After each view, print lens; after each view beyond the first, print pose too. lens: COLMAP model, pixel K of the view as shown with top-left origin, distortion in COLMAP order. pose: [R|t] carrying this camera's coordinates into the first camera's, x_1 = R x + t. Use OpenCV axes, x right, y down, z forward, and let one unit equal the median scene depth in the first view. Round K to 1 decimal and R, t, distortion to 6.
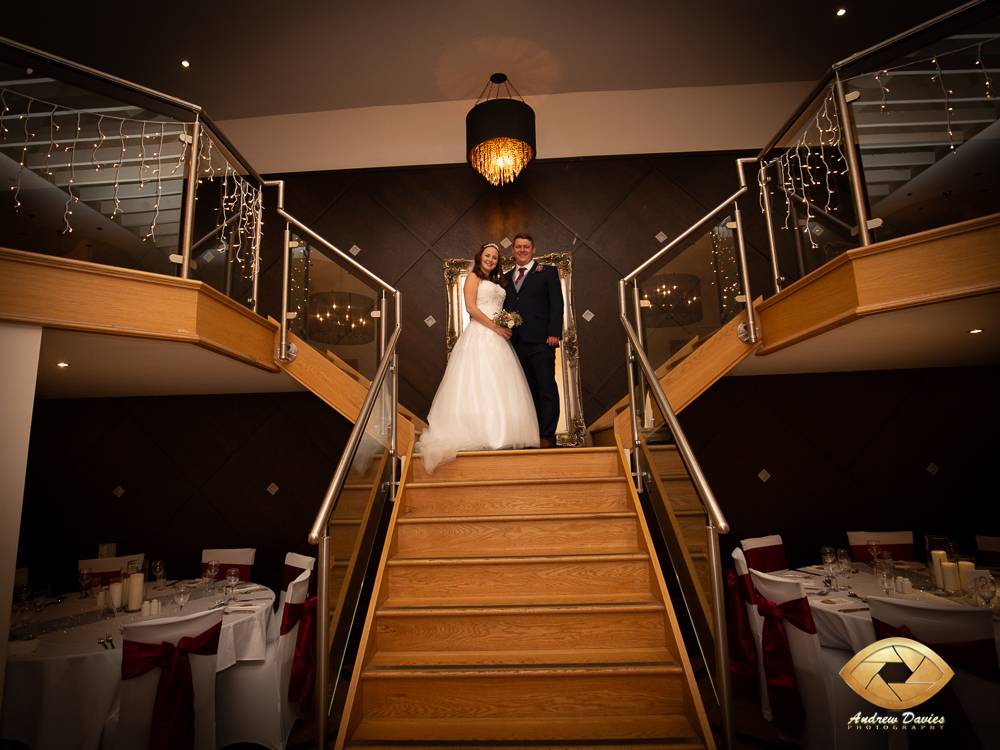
lens RADIAL K [[579.2, 0, 497.7], [0, 579.2, 345.2], [0, 0, 1]] dist [-0.041921, 0.000008]
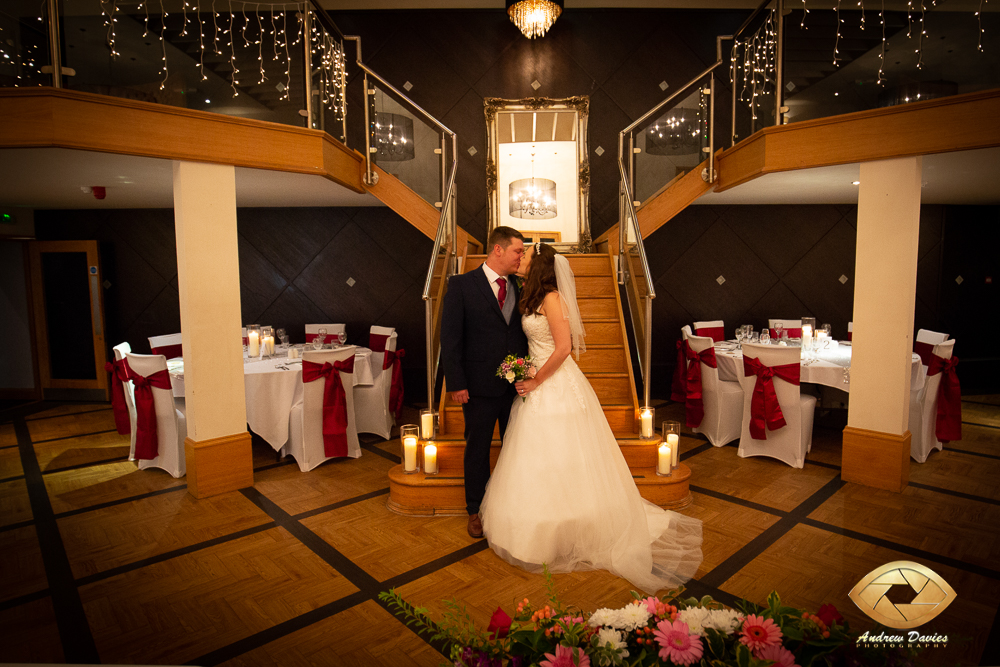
lens RADIAL K [[584.1, 0, 532.3], [0, 584.1, 321.4], [0, 0, 1]] dist [-0.002364, -0.000233]
pose [[0.999413, 0.022723, 0.025629, -0.018145], [-0.028932, 0.960558, 0.276570, -0.055459], [-0.018333, -0.277149, 0.960652, -0.408612]]
